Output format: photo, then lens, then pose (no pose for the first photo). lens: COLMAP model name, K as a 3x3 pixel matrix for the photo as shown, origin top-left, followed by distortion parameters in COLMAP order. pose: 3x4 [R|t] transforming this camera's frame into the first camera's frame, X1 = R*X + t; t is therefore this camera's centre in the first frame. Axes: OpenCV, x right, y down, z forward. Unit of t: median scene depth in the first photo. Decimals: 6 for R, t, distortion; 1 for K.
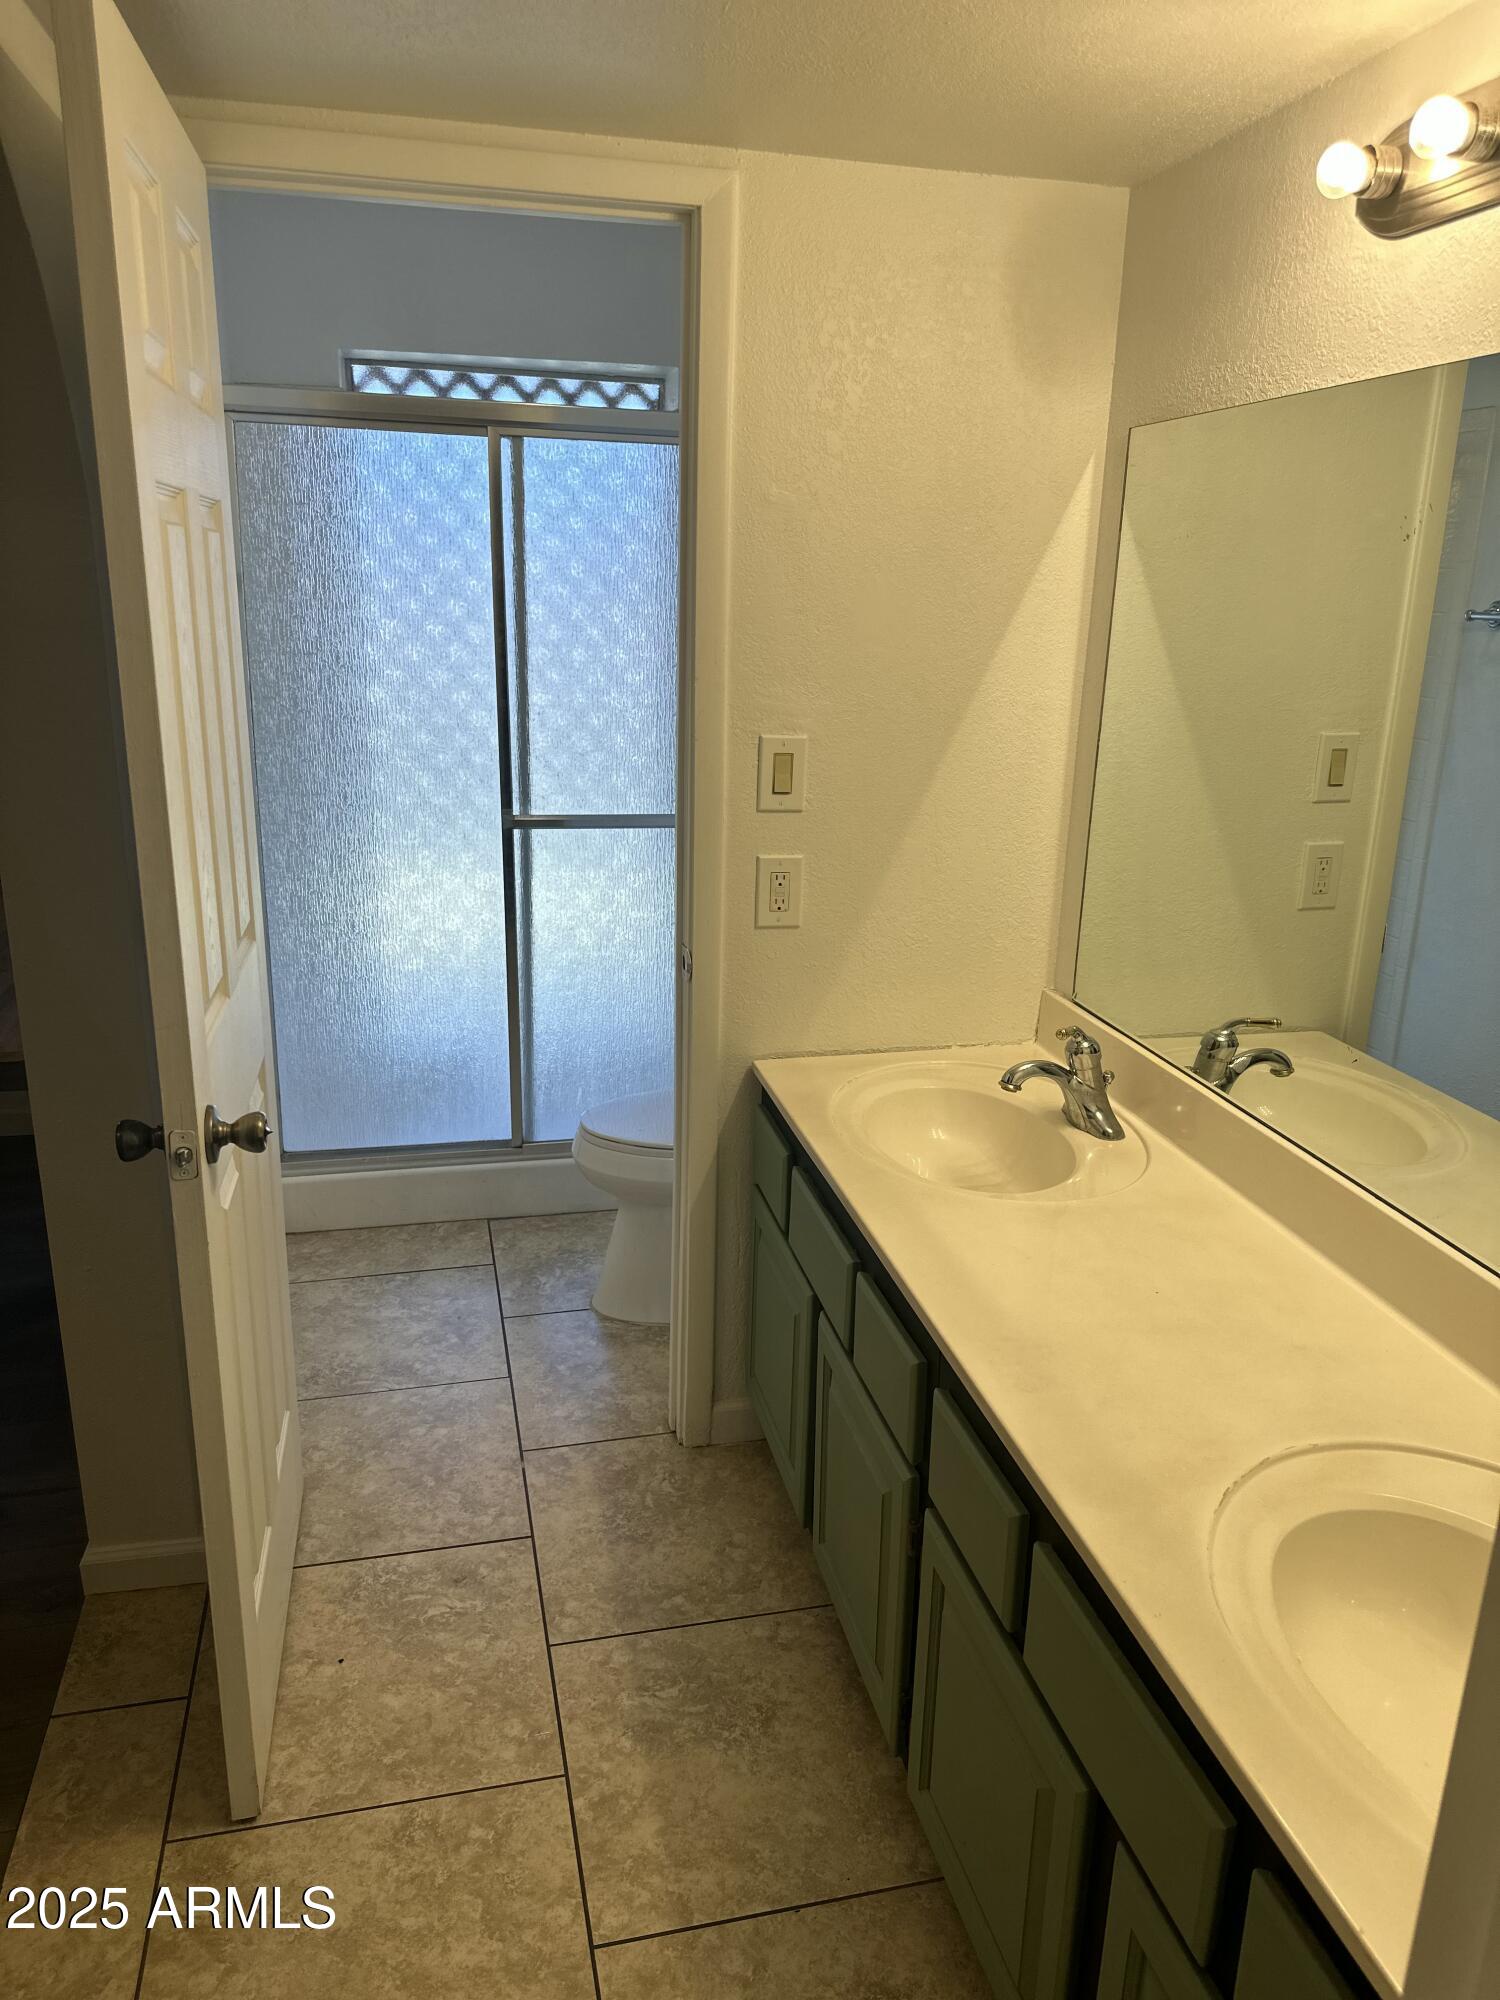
lens RADIAL K [[1397.8, 0, 749.6], [0, 1397.8, 996.1], [0, 0, 1]] dist [-0.000950, -0.000342]
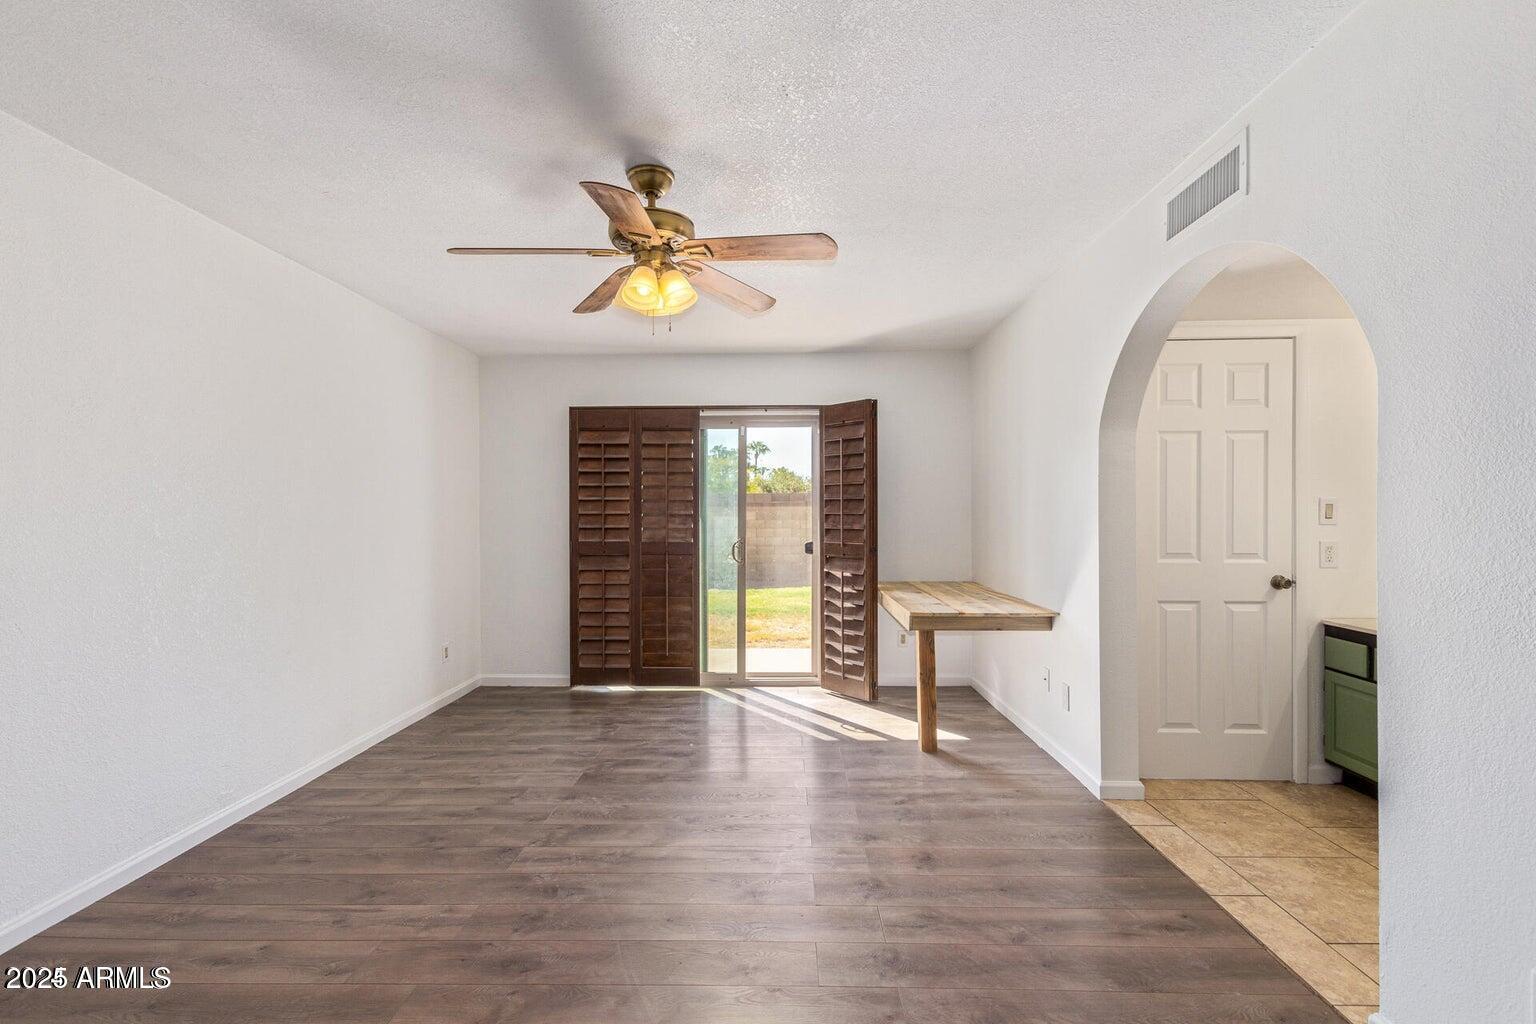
lens RADIAL K [[704.2, 0, 770.7], [0, 704.2, 514.5], [0, 0, 1]] dist [0.005617, -0.000731]
pose [[0.968968, -0.025925, -0.245824, -0.719111], [-0.045458, 0.958834, -0.280304, 0.297808], [0.242971, 0.282780, 0.927901, -0.589243]]
